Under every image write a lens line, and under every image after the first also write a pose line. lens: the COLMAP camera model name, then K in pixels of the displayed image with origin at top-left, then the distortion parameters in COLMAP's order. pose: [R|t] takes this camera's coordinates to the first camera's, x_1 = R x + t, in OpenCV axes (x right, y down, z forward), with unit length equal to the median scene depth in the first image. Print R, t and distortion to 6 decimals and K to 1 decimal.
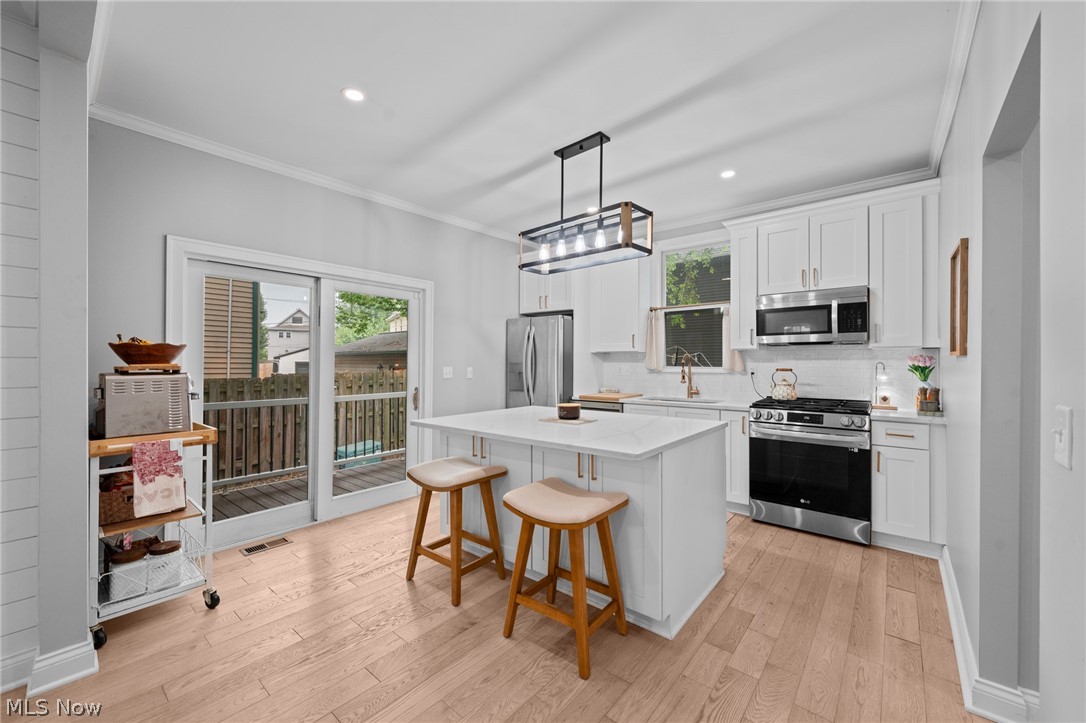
lens RADIAL K [[420.8, 0, 543.0], [0, 420.8, 361.5], [0, 0, 1]] dist [0.000807, 0.000033]
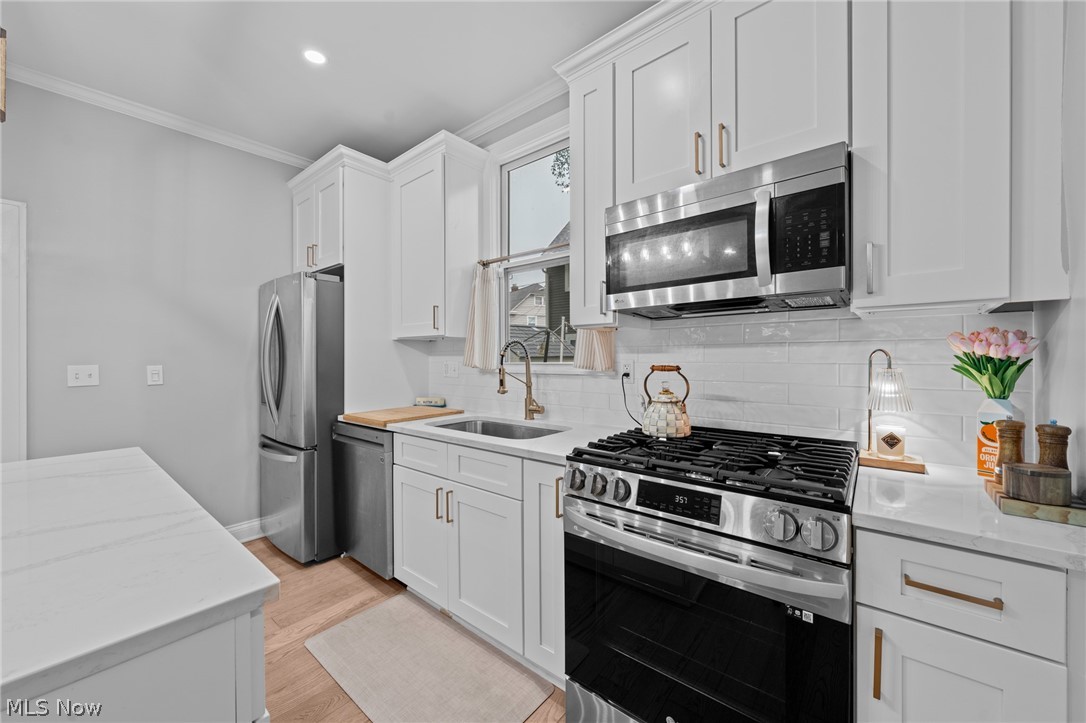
lens RADIAL K [[409.2, 0, 543.0], [0, 409.2, 361.5], [0, 0, 1]] dist [-0.000603, 0.000130]
pose [[0.999978, -0.006320, -0.001754, 0.481545], [0.006338, 0.999927, 0.010266, 0.007898], [0.001689, -0.010277, 0.999946, 0.610875]]
